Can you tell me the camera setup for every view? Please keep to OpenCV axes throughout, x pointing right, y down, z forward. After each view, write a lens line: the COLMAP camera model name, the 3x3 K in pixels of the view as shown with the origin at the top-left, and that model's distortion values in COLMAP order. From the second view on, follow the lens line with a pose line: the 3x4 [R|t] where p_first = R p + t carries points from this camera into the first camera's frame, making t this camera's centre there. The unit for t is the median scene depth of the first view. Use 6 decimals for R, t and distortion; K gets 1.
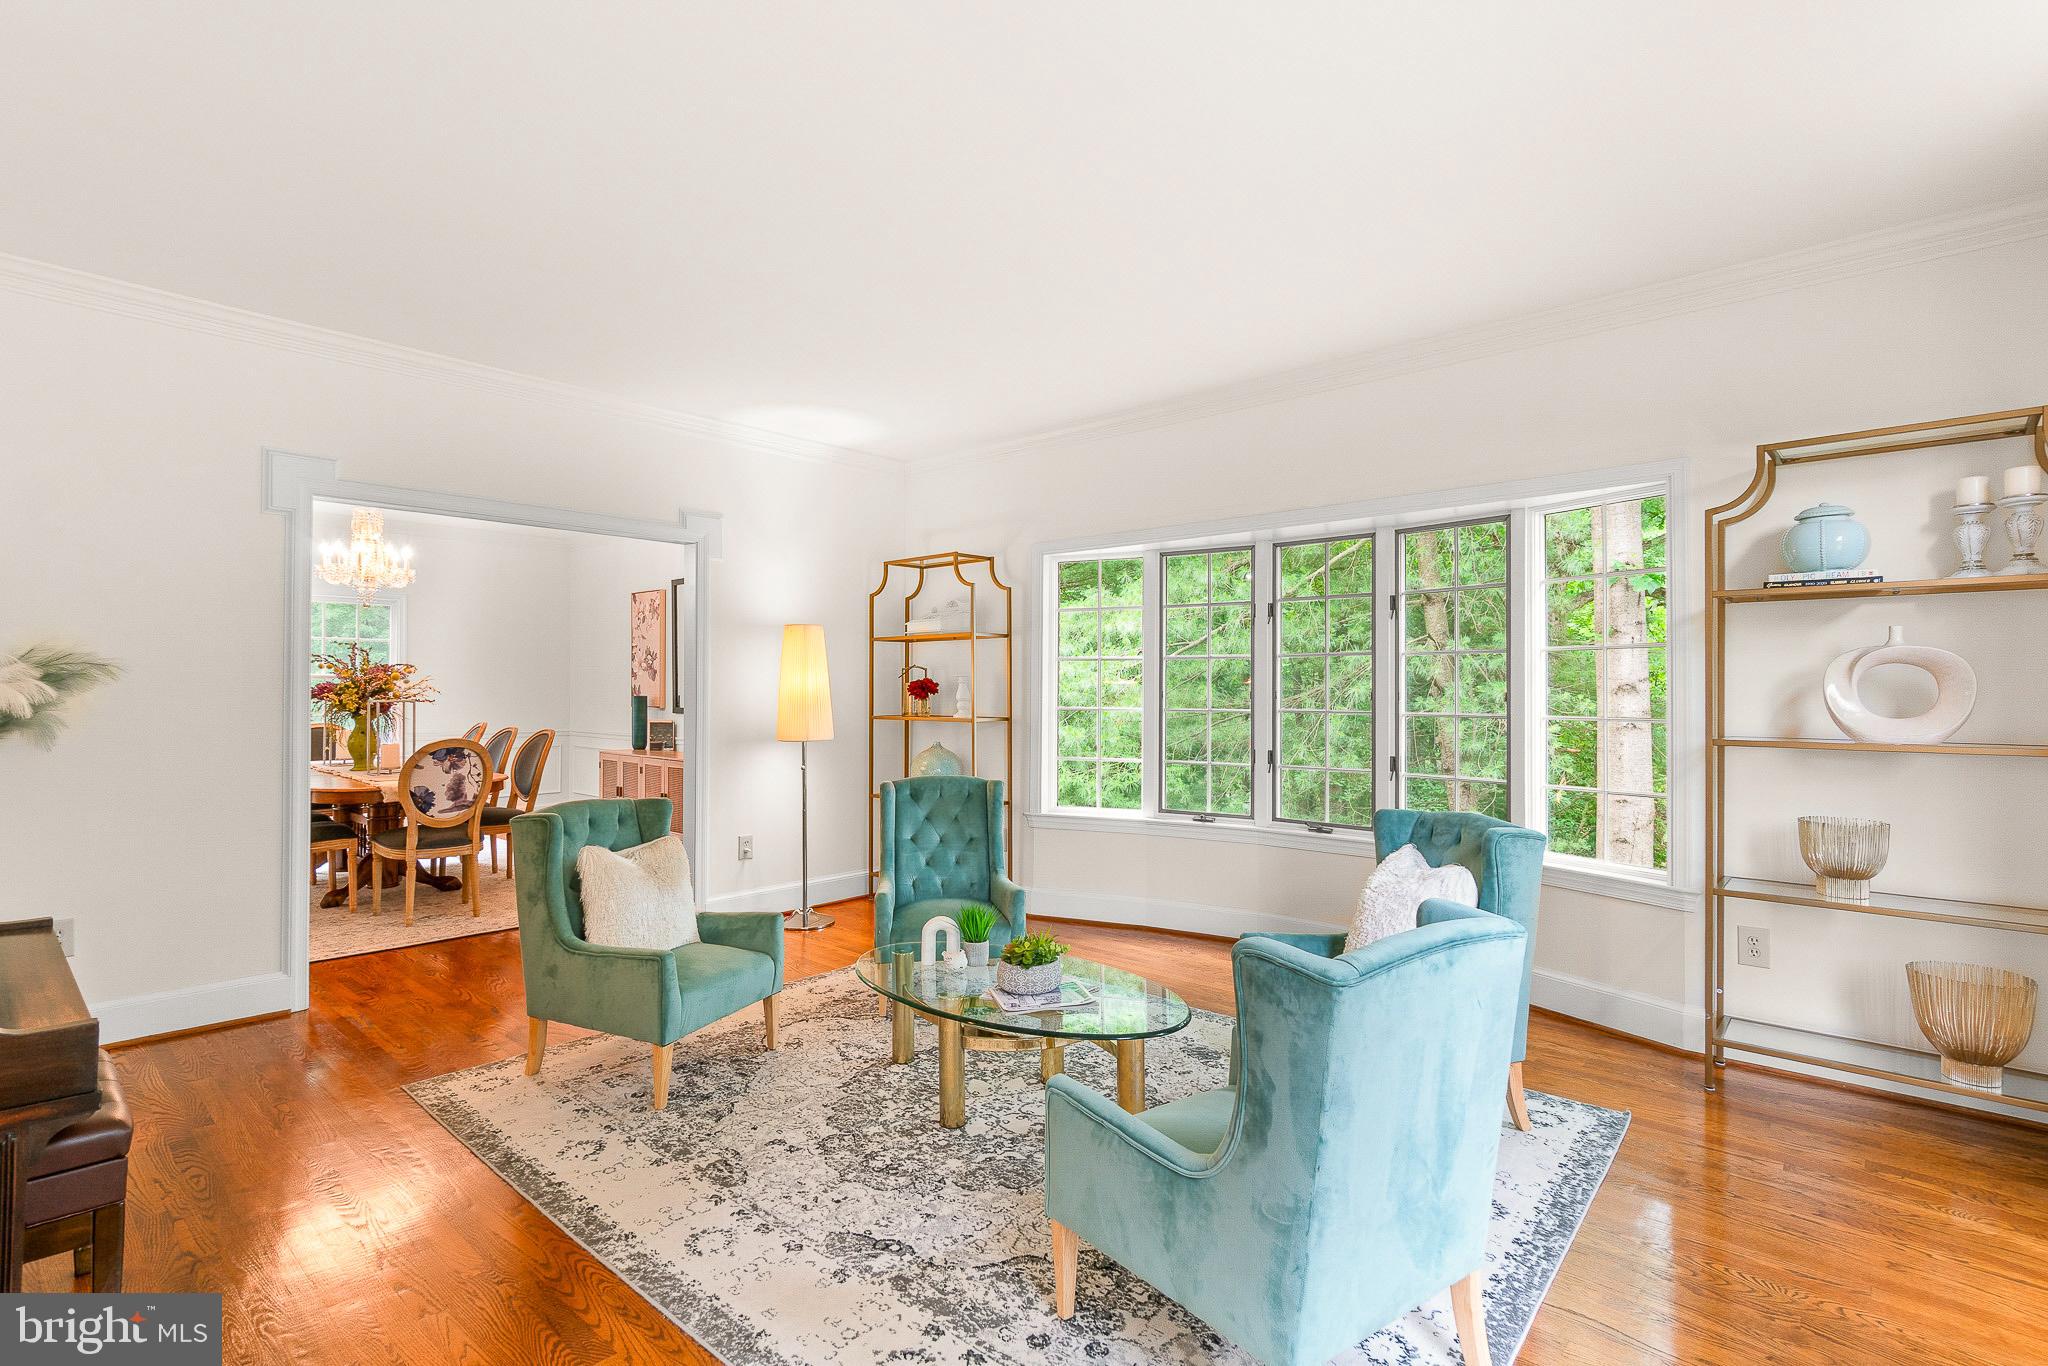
lens RADIAL K [[974.6, 0, 1030.1], [0, 974.6, 684.6], [0, 0, 1]] dist [-0.005209, 0.000833]
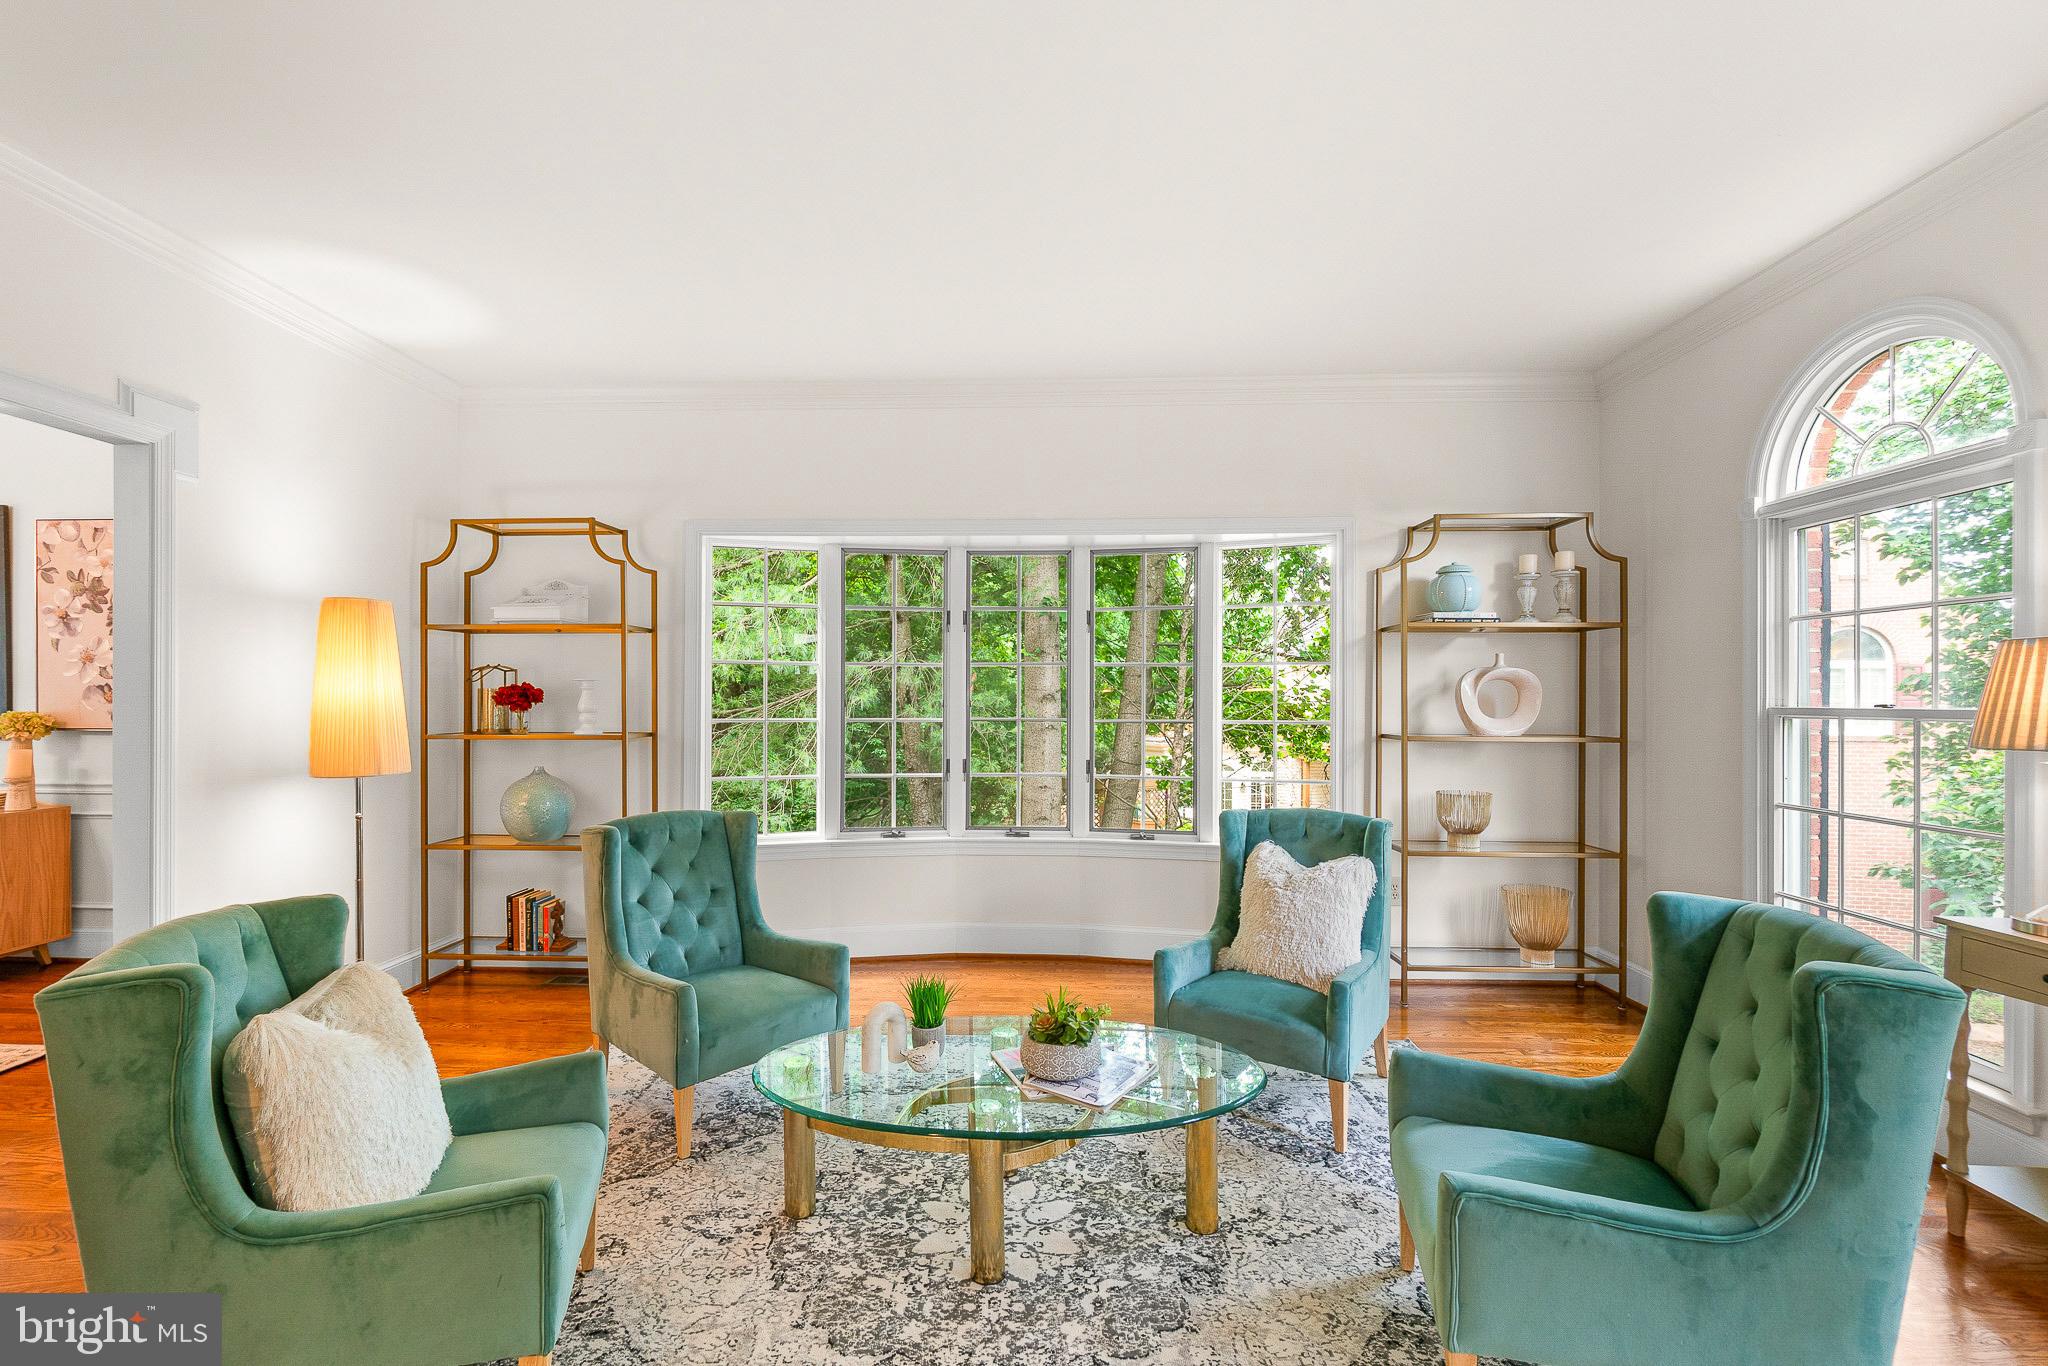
lens RADIAL K [[888.2, 0, 1023.7], [0, 888.2, 705.4], [0, 0, 1]] dist [-0.009068, 0.000566]
pose [[0.768094, -0.004278, 0.640323, -0.352825], [-0.004259, 0.999921, 0.011790, 0.002446], [-0.640323, -0.011783, 0.768015, 0.330870]]
